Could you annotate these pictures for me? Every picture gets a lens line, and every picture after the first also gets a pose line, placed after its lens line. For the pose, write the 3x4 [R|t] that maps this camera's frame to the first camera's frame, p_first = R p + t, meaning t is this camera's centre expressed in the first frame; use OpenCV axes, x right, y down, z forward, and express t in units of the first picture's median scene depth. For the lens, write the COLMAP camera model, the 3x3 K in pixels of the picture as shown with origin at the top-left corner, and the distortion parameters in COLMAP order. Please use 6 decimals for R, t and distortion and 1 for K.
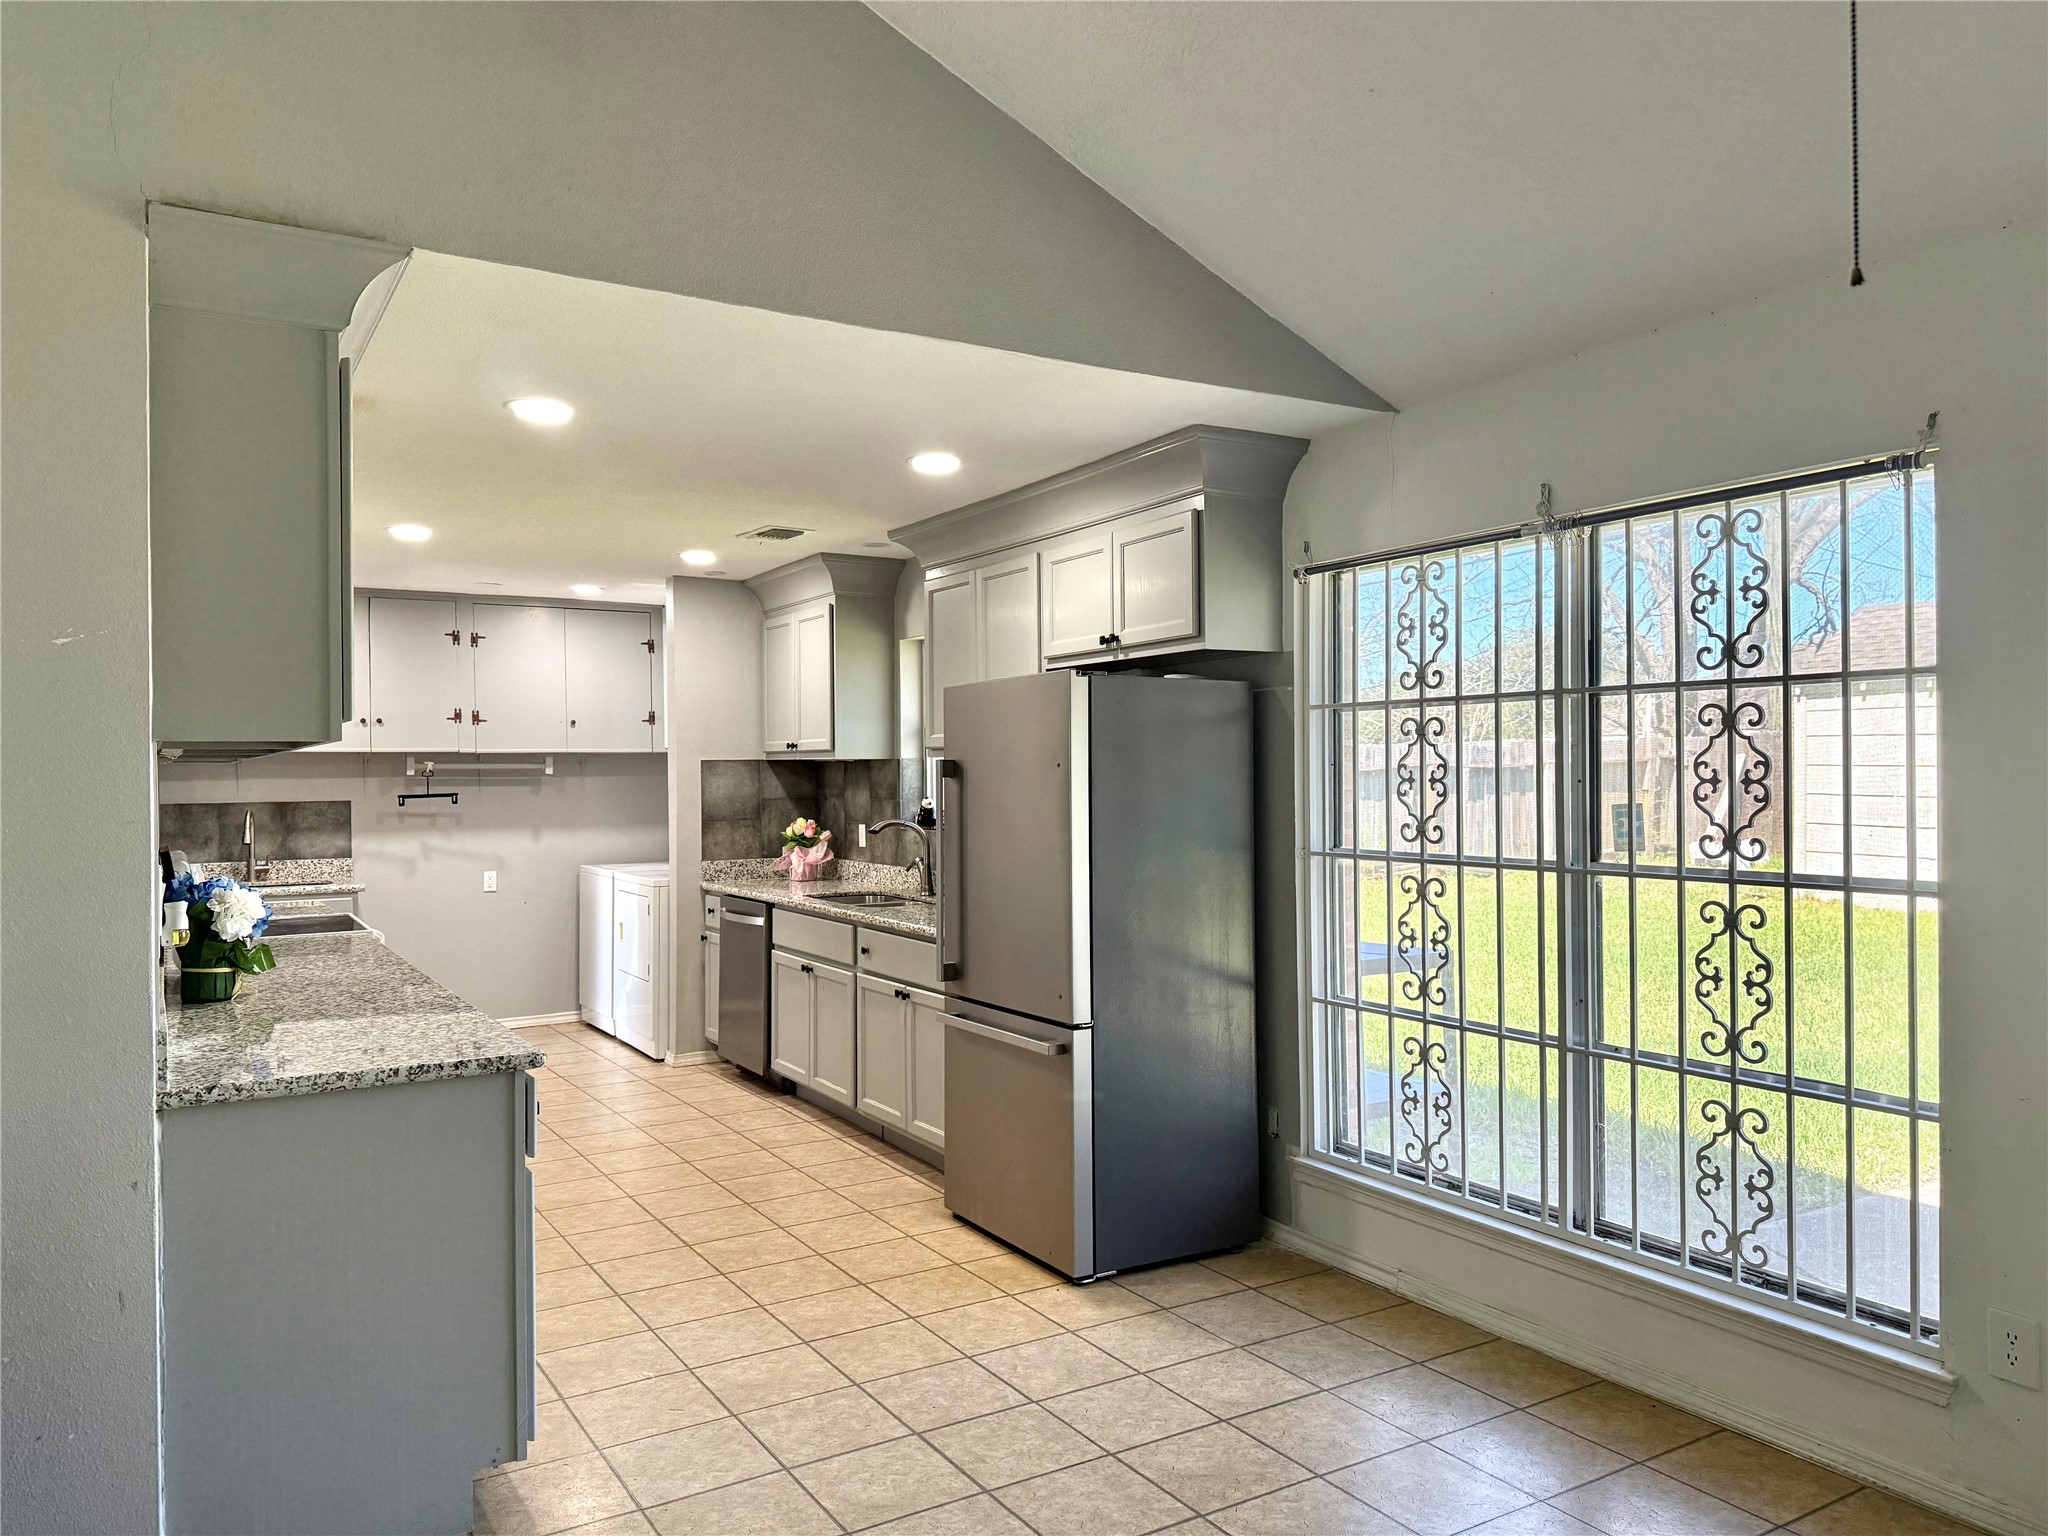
lens RADIAL K [[1425.9, 0, 1016.6], [0, 1425.9, 768.7], [0, 0, 1]] dist [0.145015, -0.194726]
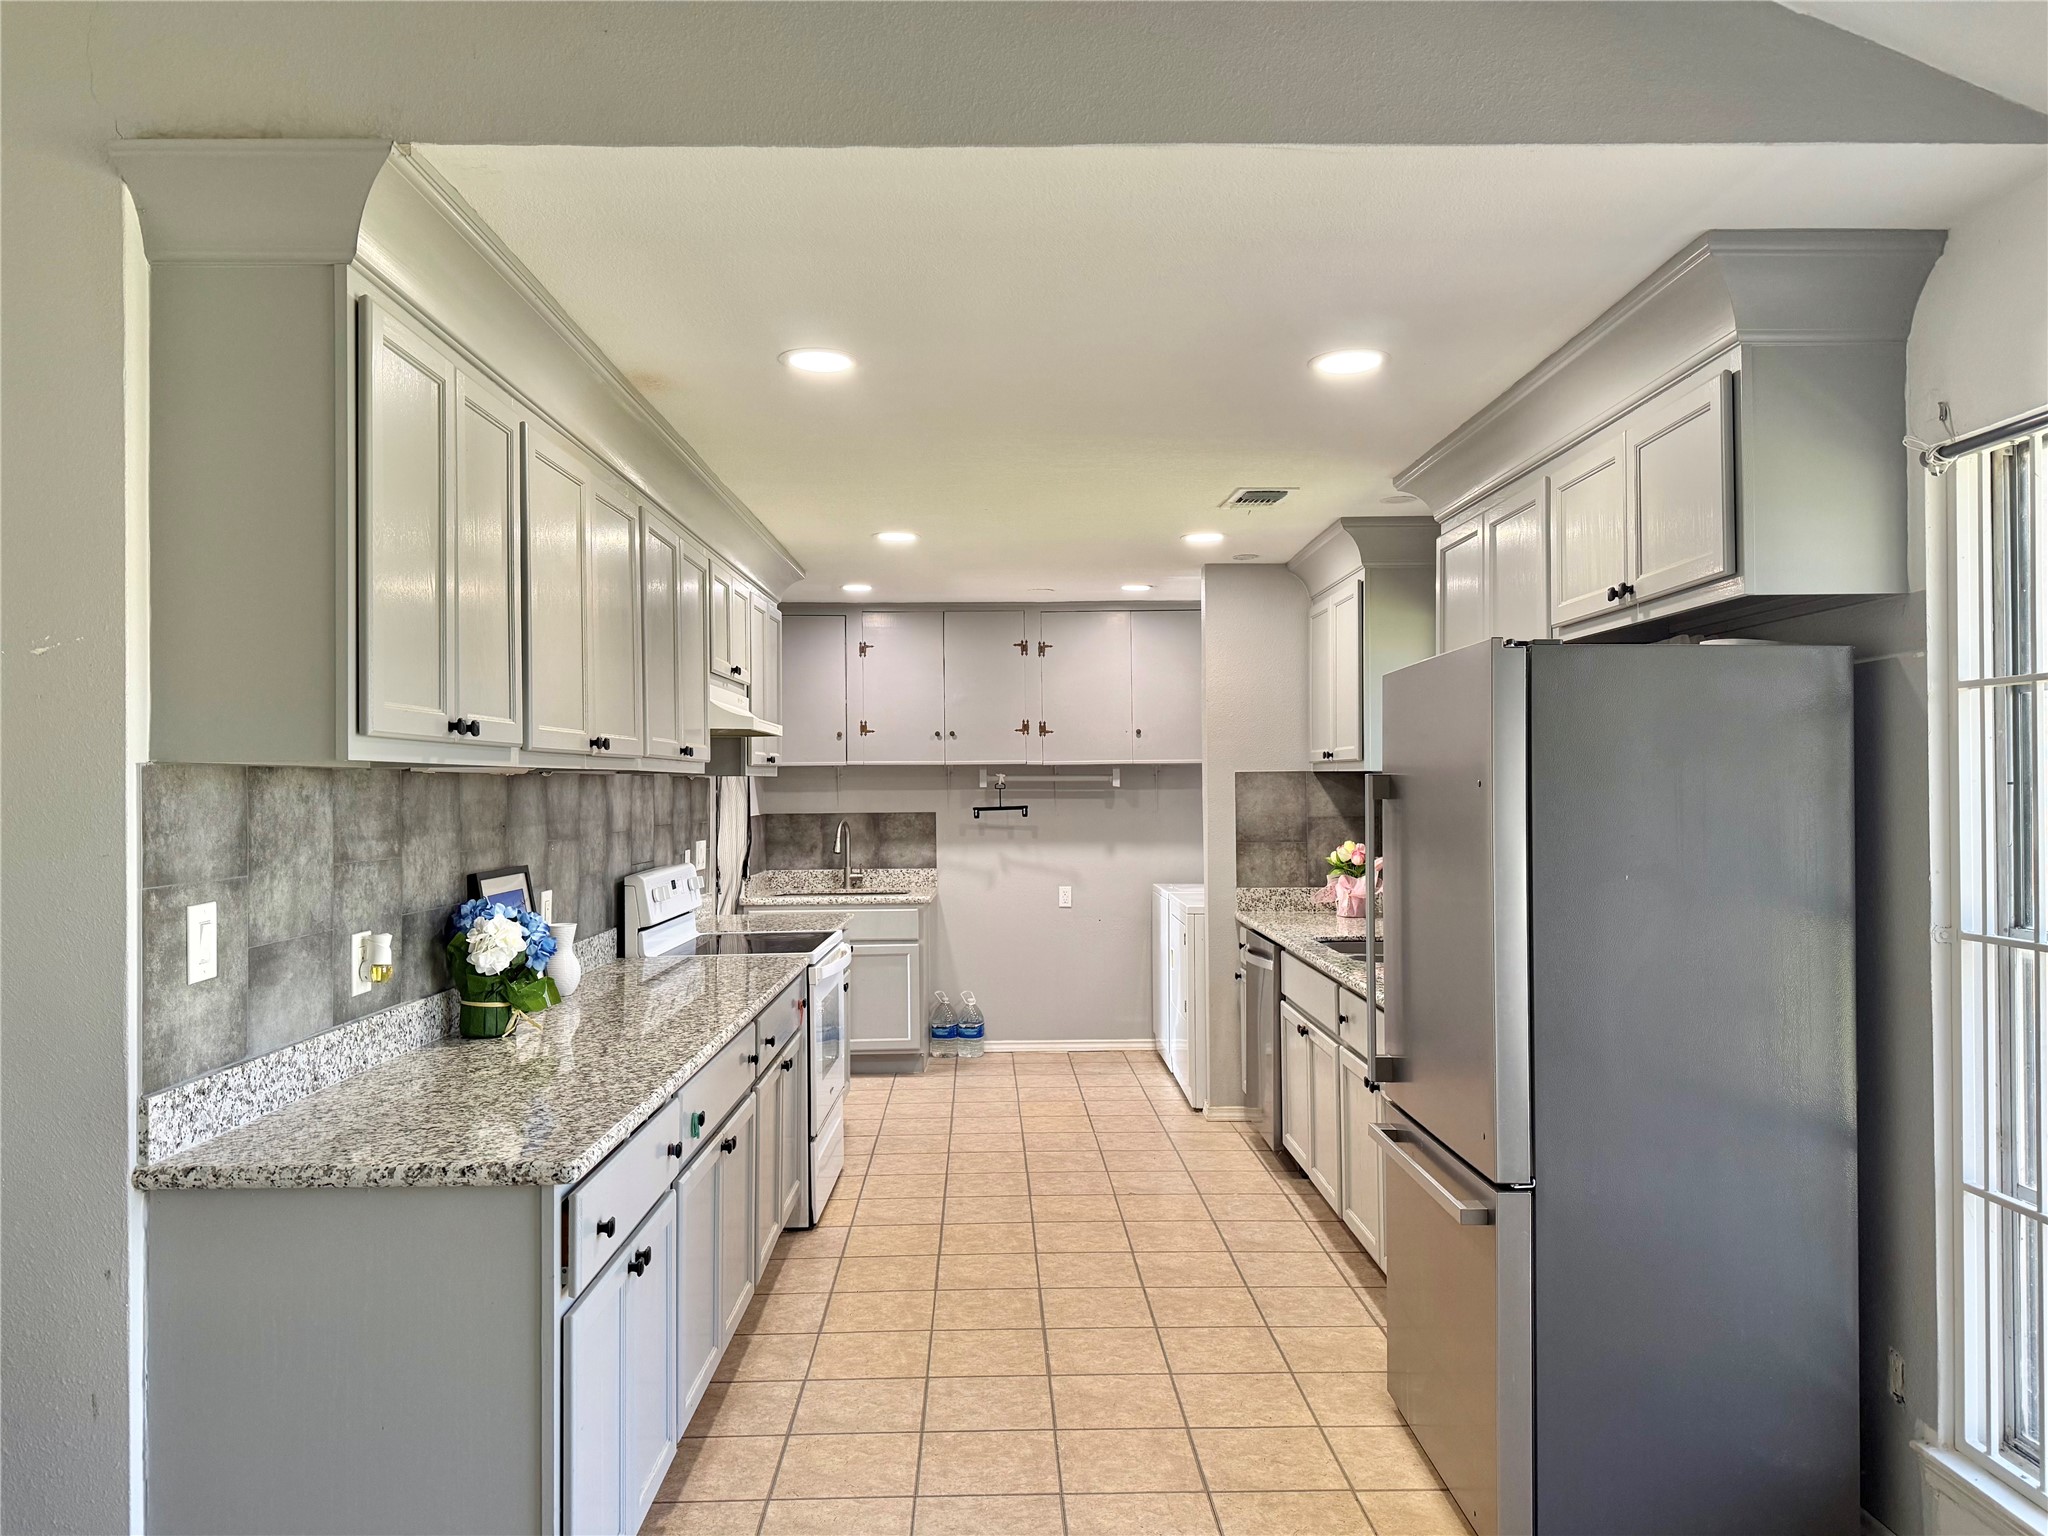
lens RADIAL K [[1425.9, 0, 1016.6], [0, 1425.9, 768.7], [0, 0, 1]] dist [0.145015, -0.194726]
pose [[0.864050, -0.003533, -0.503393, 0.152601], [0.000994, 0.999985, -0.005313, -0.005202], [0.503404, 0.004090, 0.864041, 0.262815]]
